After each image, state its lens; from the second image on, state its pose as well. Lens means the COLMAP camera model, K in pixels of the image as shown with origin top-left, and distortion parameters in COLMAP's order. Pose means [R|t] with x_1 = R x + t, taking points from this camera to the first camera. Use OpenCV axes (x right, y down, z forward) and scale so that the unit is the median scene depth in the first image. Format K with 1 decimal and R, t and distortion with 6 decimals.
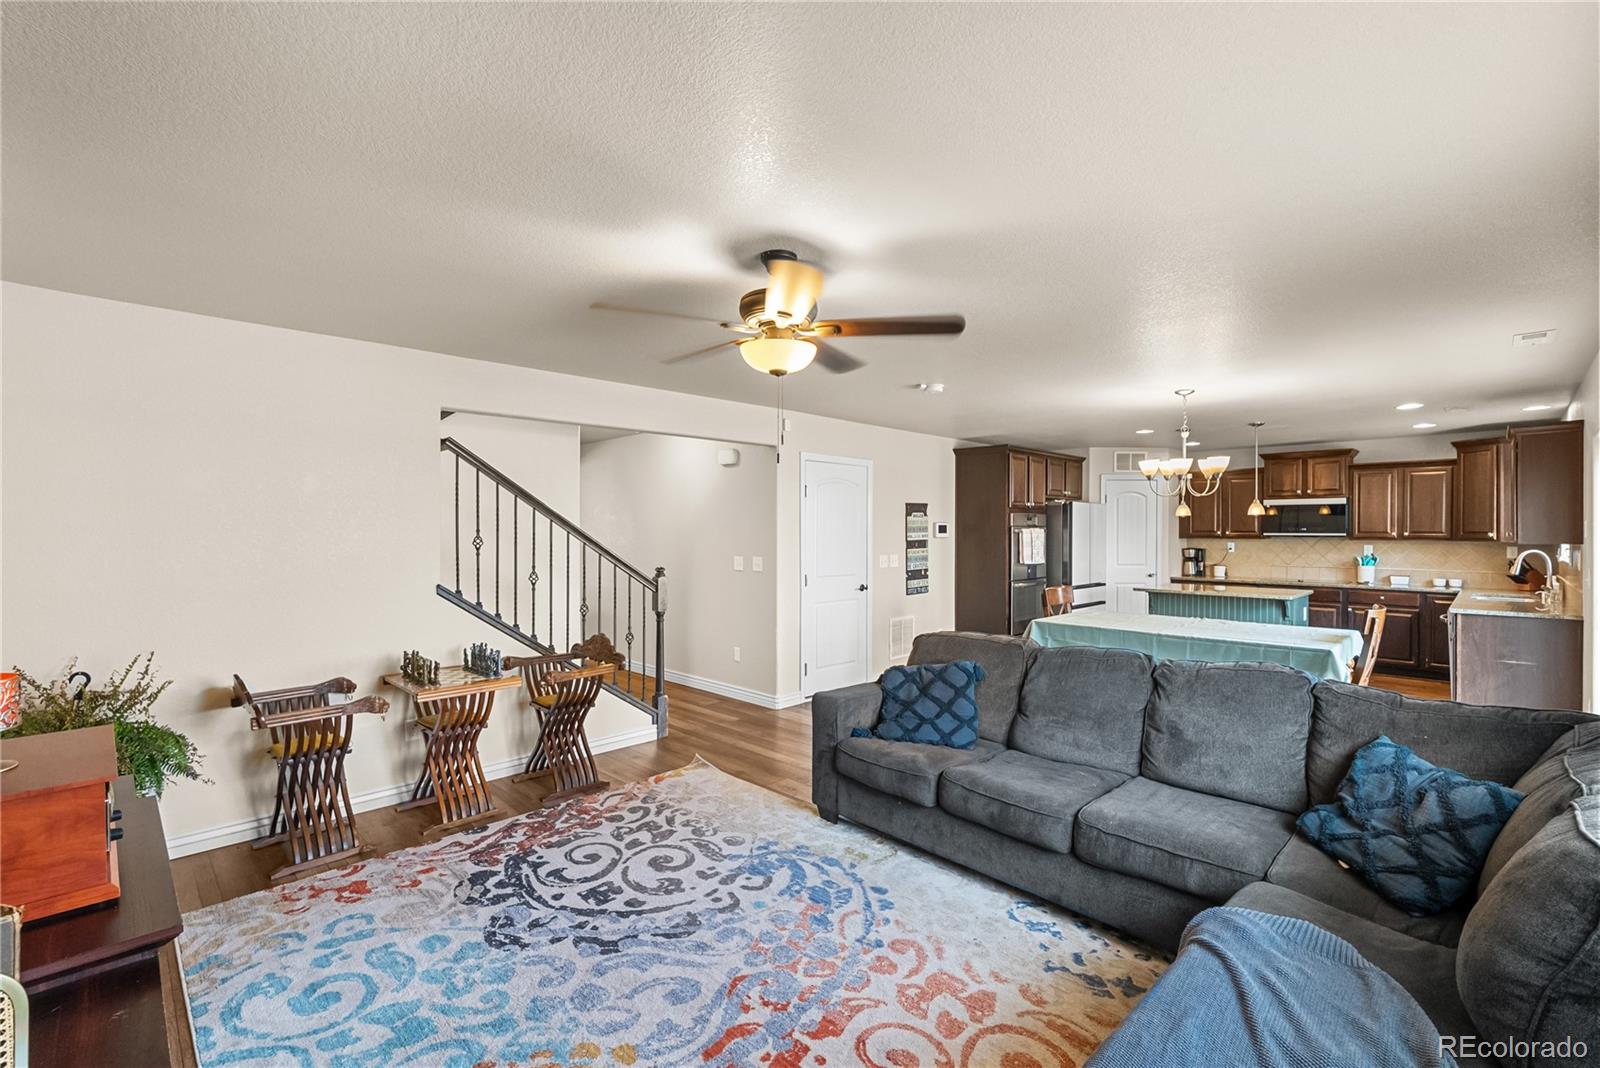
lens RADIAL K [[704.8, 0, 796.7], [0, 704.8, 532.7], [0, 0, 1]] dist [-0.009963, 0.000294]
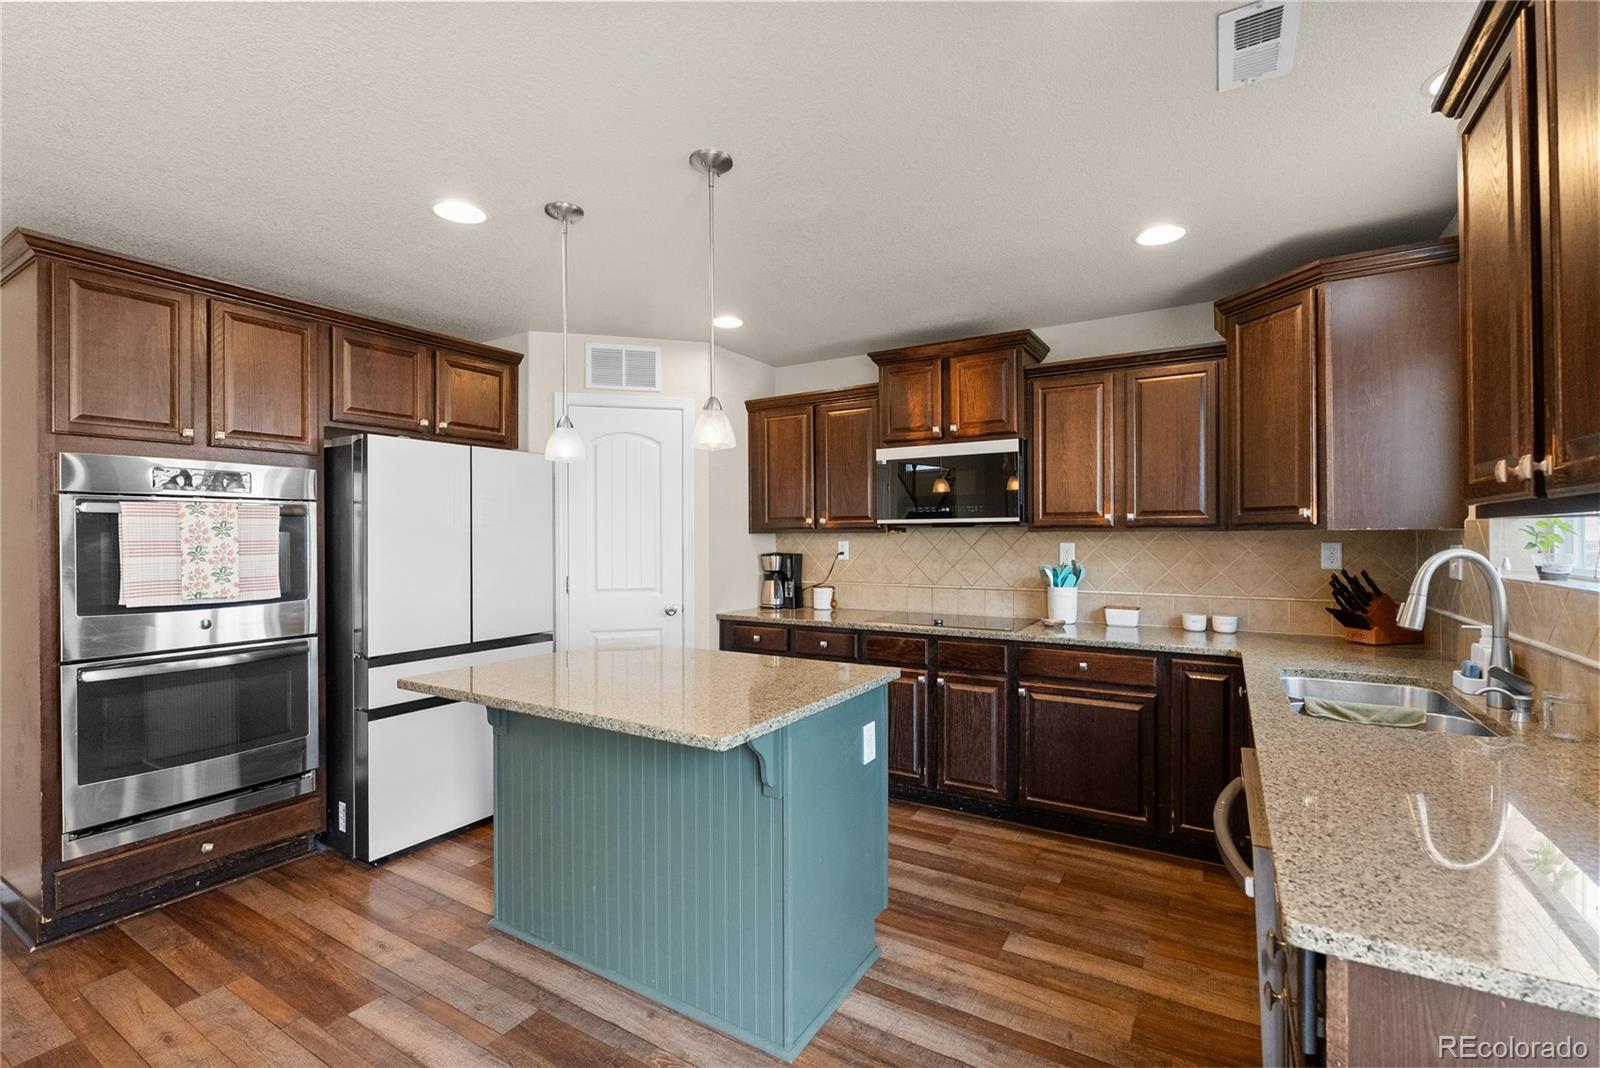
lens RADIAL K [[704.8, 0, 802.2], [0, 704.8, 531.7], [0, 0, 1]] dist [-0.009963, 0.000294]
pose [[0.968878, -0.003750, 0.247509, 0.534621], [0.006428, 0.999929, -0.010011, 0.013888], [-0.247454, 0.011290, 0.968834, 0.592419]]
